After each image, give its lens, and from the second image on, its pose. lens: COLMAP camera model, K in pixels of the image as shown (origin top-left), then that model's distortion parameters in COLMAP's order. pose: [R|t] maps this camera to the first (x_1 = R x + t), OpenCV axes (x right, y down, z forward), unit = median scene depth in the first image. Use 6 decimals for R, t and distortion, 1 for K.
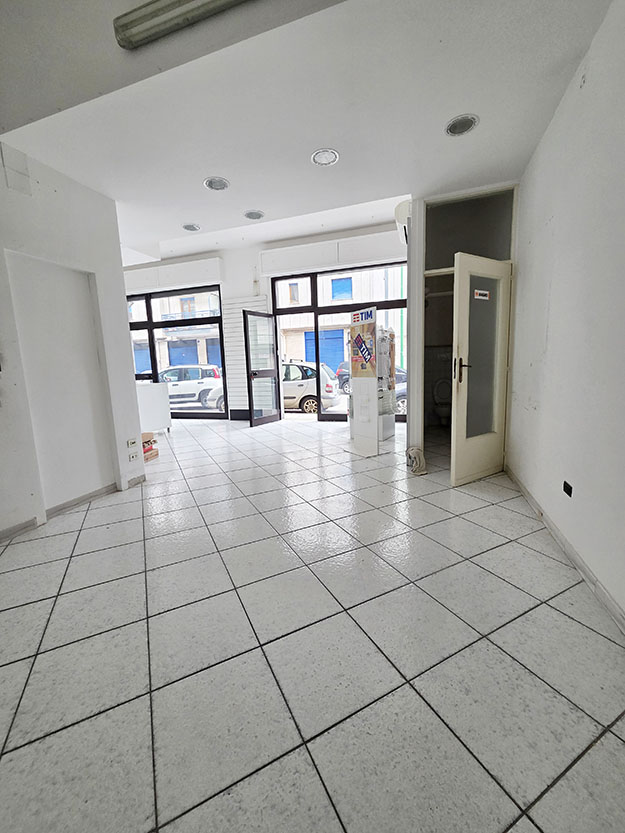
lens RADIAL K [[340.4, 0, 314.4], [0, 340.4, 415.5], [0, 0, 1]] dist [-0.000589, -0.000530]
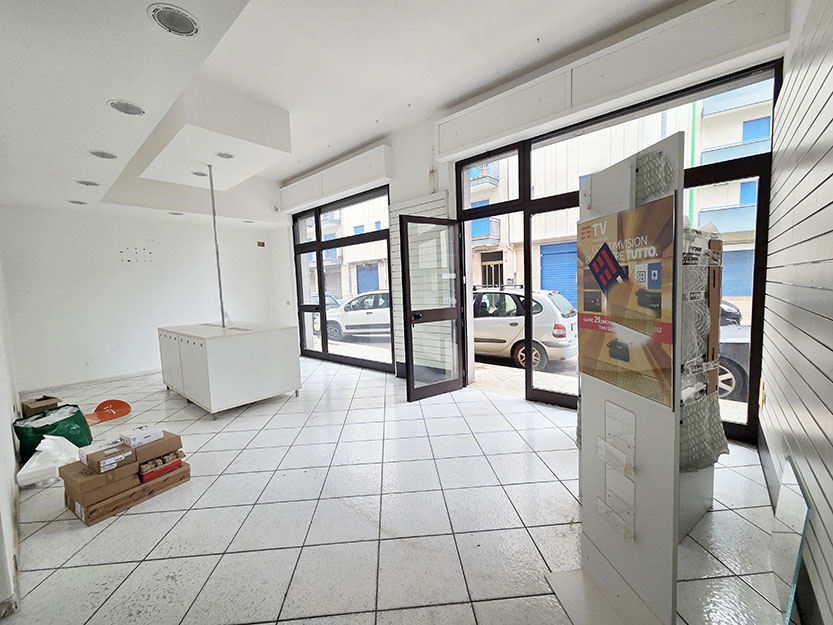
lens RADIAL K [[340.4, 0, 414.4], [0, 340.4, 313.6], [0, 0, 1]] dist [-0.000589, -0.000530]
pose [[0.918025, 0.033026, -0.395146, 0.059497], [-0.052843, 0.997827, -0.039369, -0.096377], [0.392987, 0.057022, 0.917774, 0.403534]]
